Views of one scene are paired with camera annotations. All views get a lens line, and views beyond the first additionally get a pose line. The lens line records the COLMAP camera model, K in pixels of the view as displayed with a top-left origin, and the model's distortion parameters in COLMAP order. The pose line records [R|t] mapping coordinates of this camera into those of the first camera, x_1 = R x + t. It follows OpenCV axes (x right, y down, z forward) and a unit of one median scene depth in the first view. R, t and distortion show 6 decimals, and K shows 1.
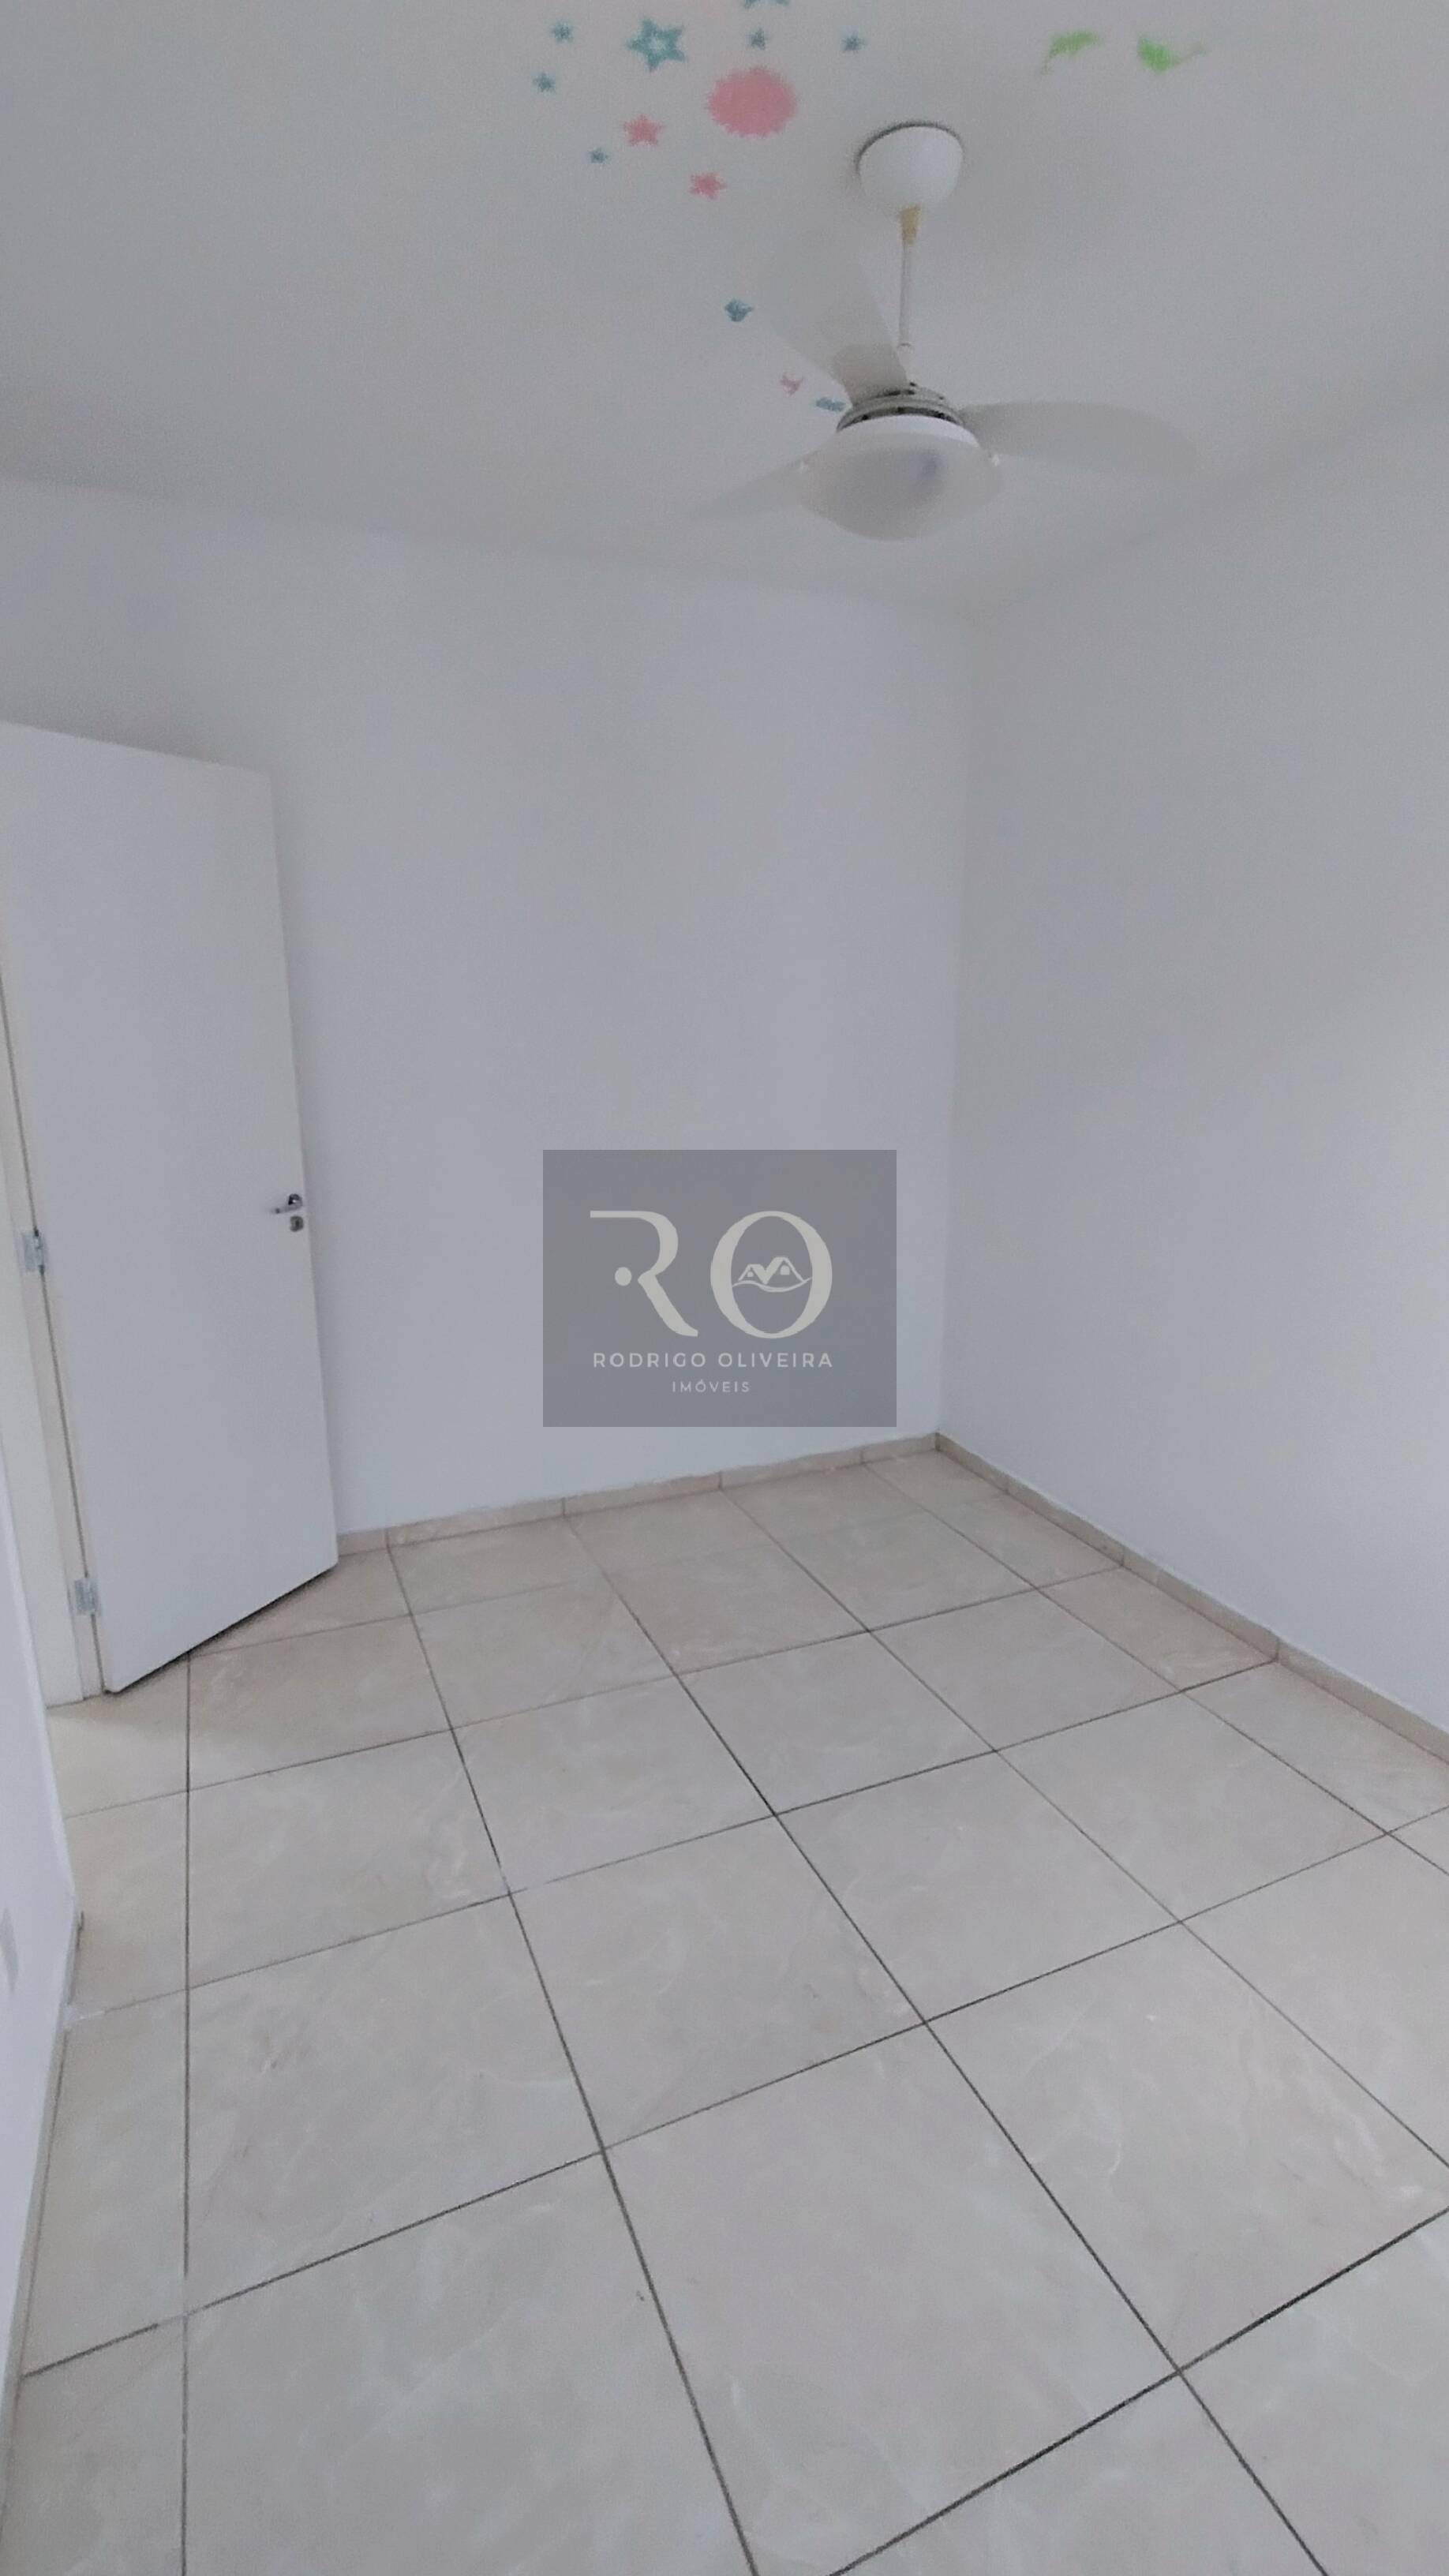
lens RADIAL K [[1177.2, 0, 721.3], [0, 1177.2, 1287.0], [0, 0, 1]] dist [-0.015017, 0.008394]
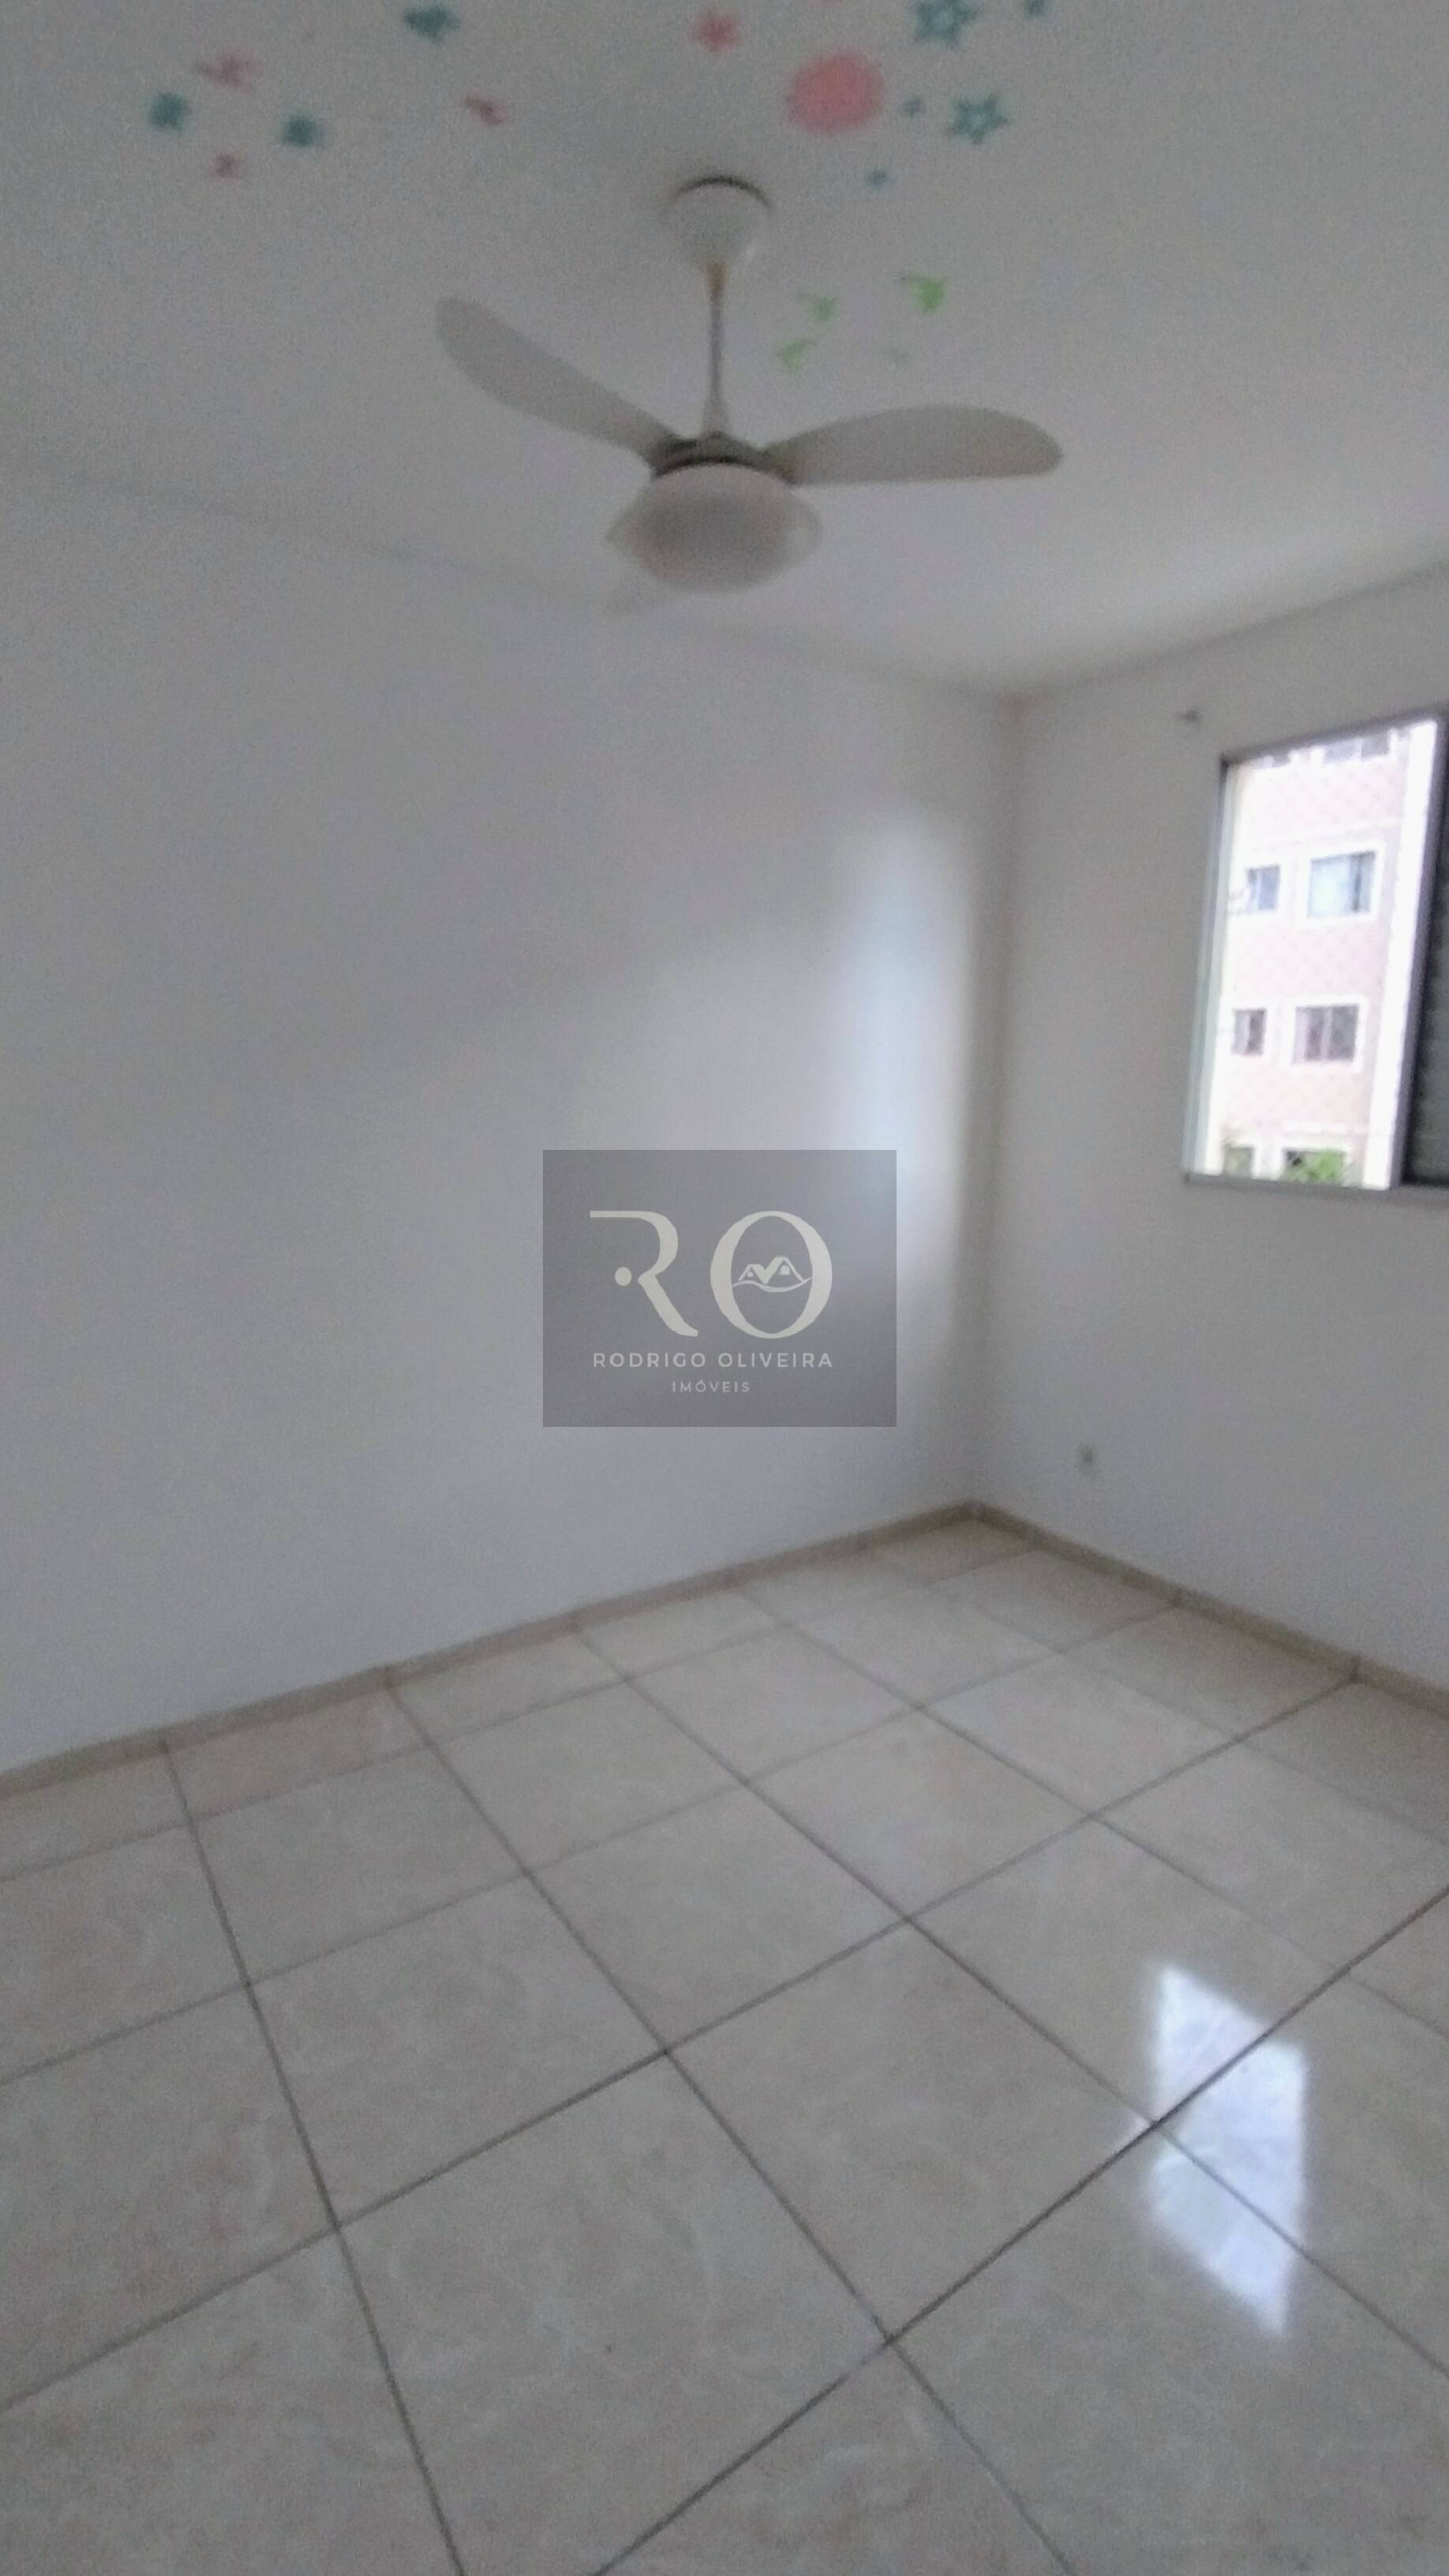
lens RADIAL K [[1177.2, 0, 721.3], [0, 1177.2, 1287.0], [0, 0, 1]] dist [-0.015017, 0.008394]
pose [[-0.182296, -0.184875, 0.965707, -0.530422], [0.236961, 0.944955, 0.225633, -0.184751], [-0.954263, 0.269967, -0.128453, 0.757694]]
